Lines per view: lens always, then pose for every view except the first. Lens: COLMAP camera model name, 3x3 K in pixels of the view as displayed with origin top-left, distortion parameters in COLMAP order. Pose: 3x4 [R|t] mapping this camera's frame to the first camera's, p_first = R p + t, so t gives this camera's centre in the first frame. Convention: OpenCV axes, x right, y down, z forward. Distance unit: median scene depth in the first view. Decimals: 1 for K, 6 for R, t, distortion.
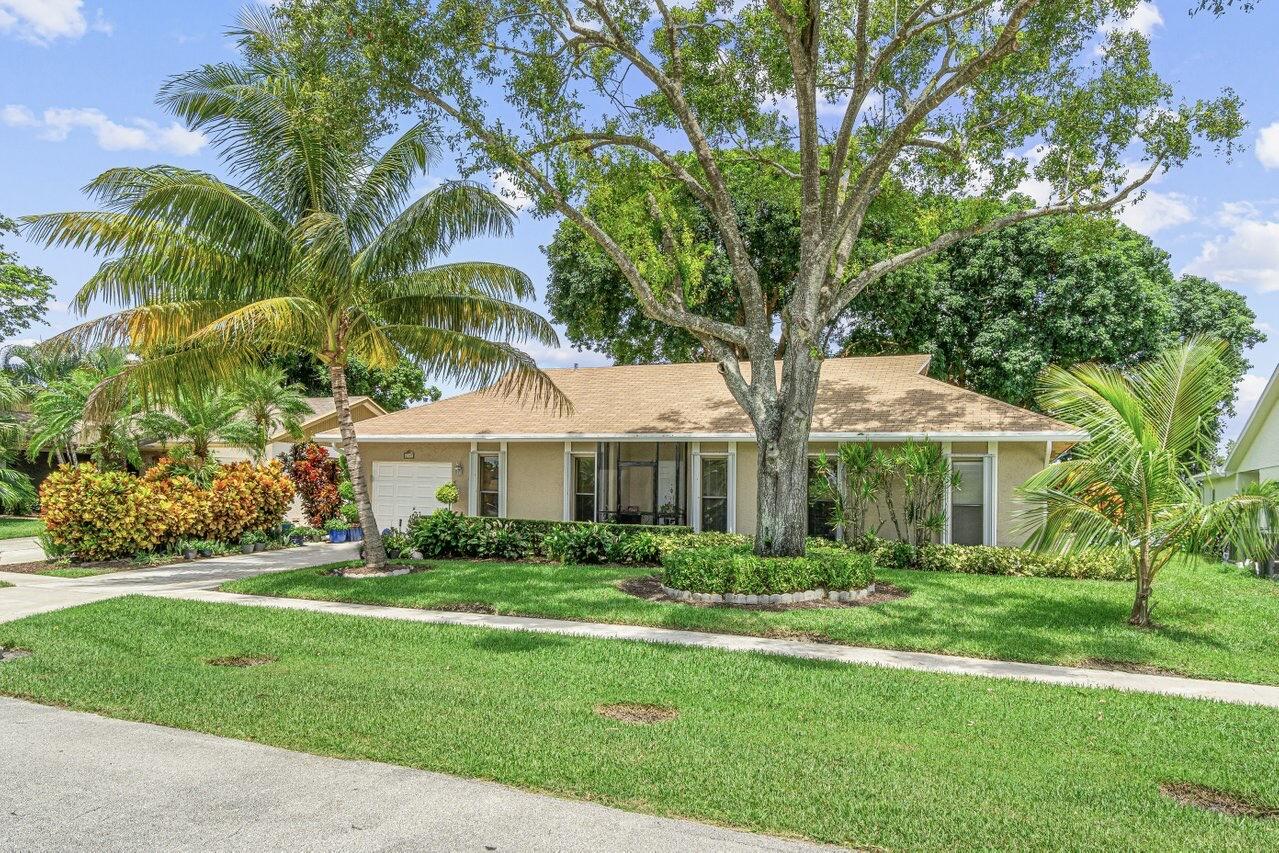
lens RADIAL K [[551.1, 0, 639.5], [0, 551.1, 426.5], [0, 0, 1]] dist [-0.000785, -0.000025]
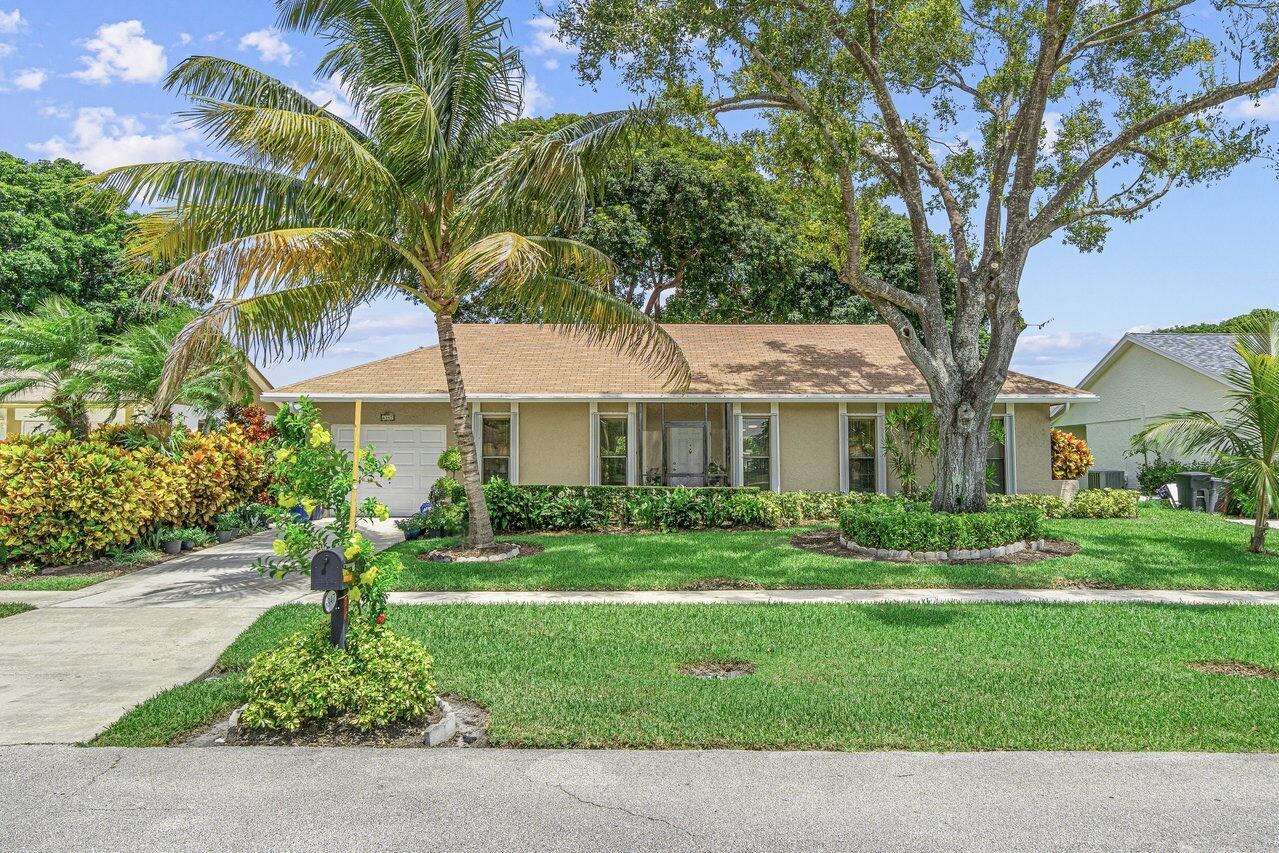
lens RADIAL K [[549.3, 0, 639.3], [0, 549.3, 366.2], [0, 0, 1]] dist [0.000559, -0.000033]
pose [[0.967558, 0.016981, 0.252078, -0.454315], [-0.008056, 0.999305, -0.036397, -0.001135], [-0.252521, 0.033186, 0.967022, 0.089331]]
